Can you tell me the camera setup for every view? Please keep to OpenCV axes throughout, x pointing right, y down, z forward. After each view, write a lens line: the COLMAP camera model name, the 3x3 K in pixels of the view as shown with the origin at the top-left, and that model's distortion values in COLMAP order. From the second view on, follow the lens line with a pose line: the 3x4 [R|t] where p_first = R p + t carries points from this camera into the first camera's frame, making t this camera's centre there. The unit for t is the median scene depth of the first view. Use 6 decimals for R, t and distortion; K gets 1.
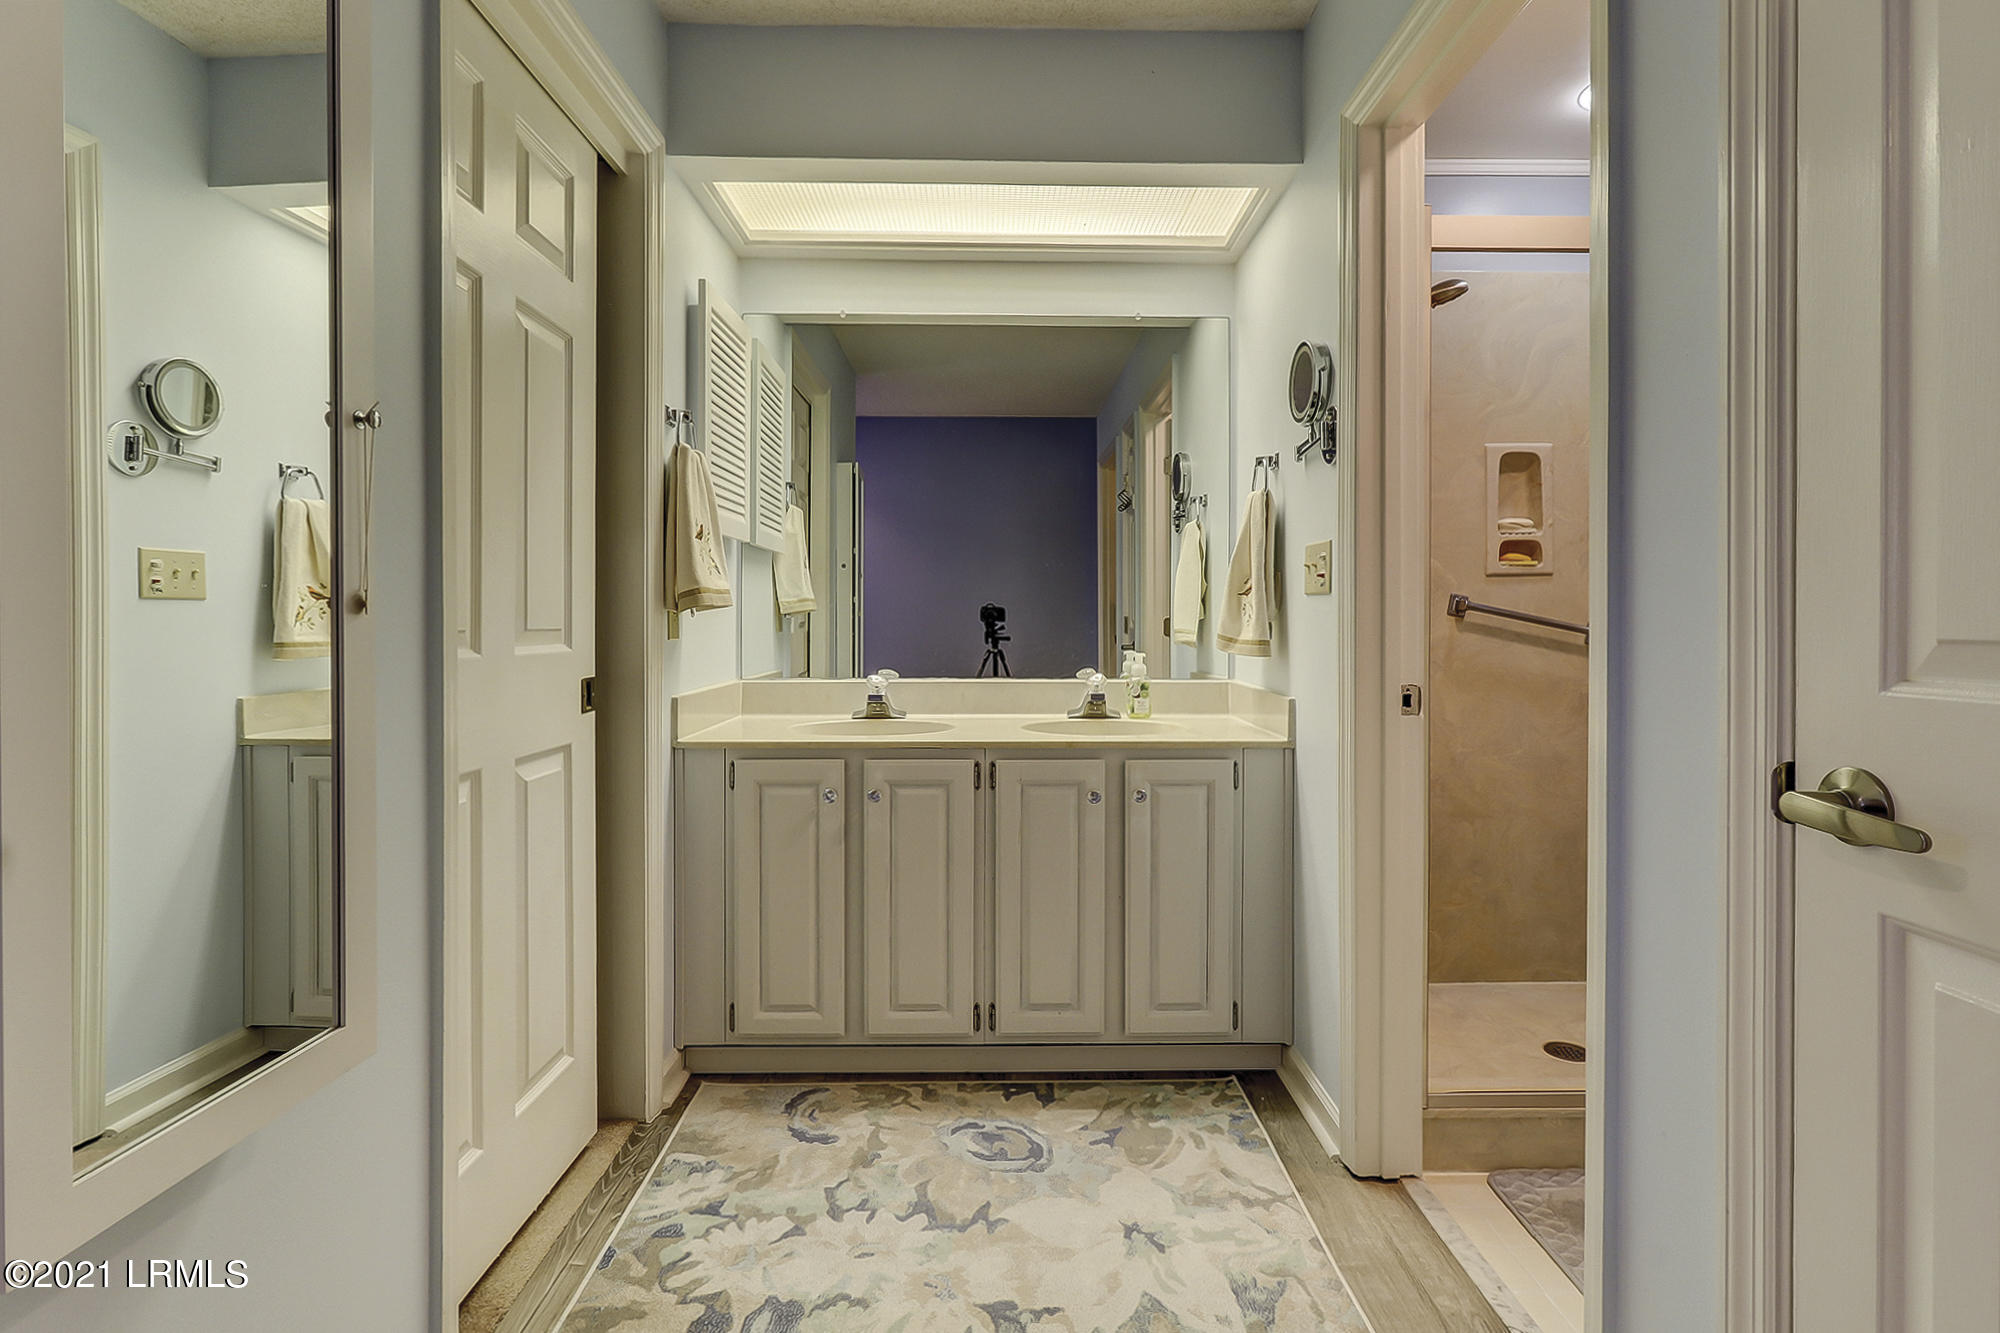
lens RADIAL K [[971.8, 0, 998.9], [0, 971.8, 622.7], [0, 0, 1]] dist [-0.000274, 0.000374]
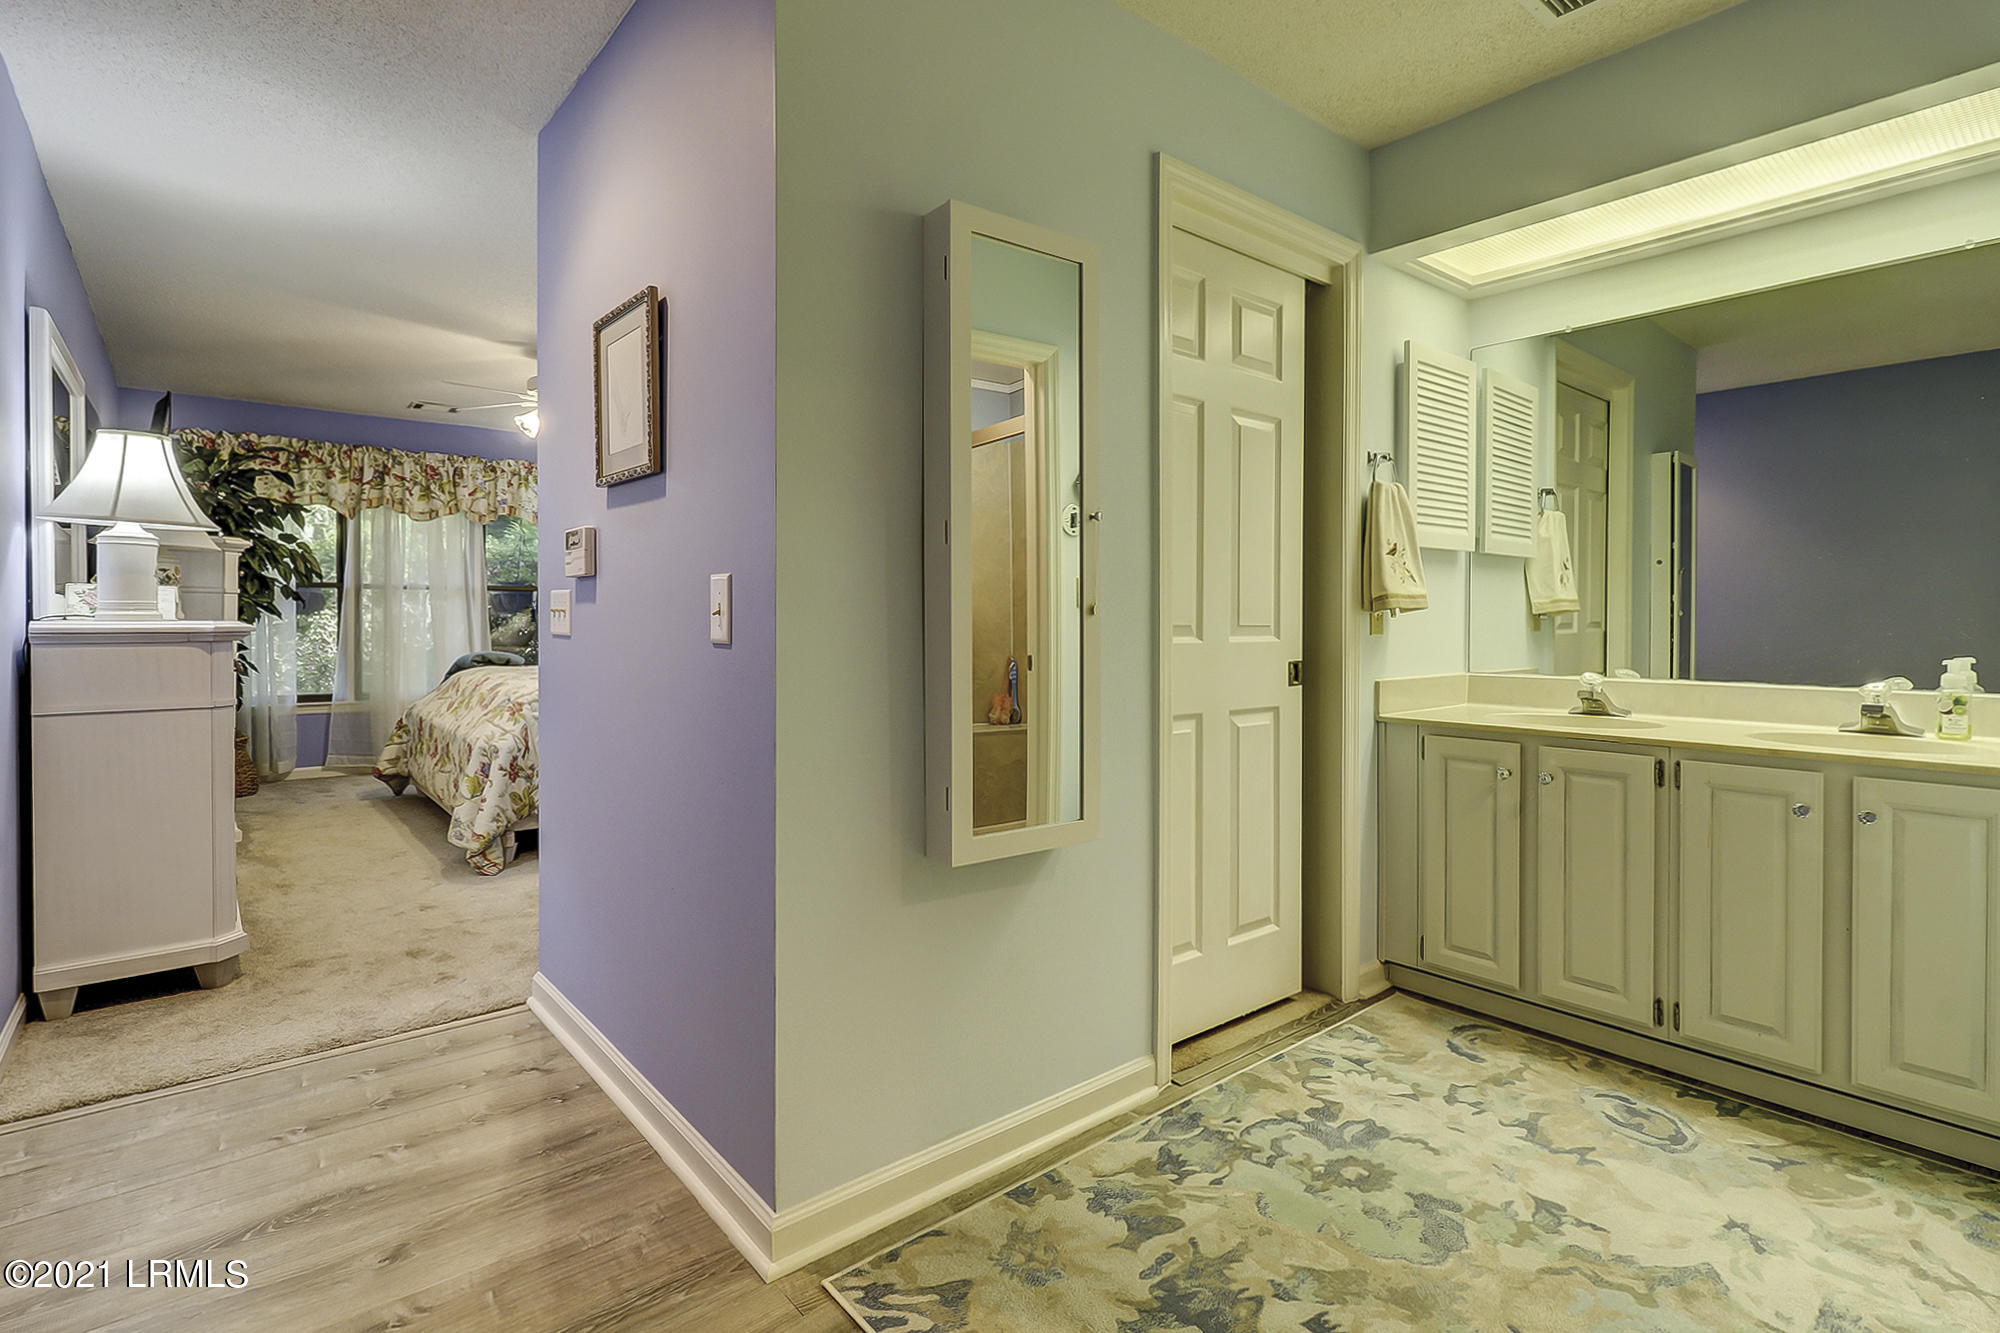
lens RADIAL K [[971.8, 0, 998.9], [0, 971.8, 622.7], [0, 0, 1]] dist [-0.000274, 0.000374]
pose [[0.628989, 0.001863, -0.777412, 0.355253], [-0.003113, 0.999995, -0.000122, 0.003119], [0.777408, 0.002497, 0.628992, -0.184636]]
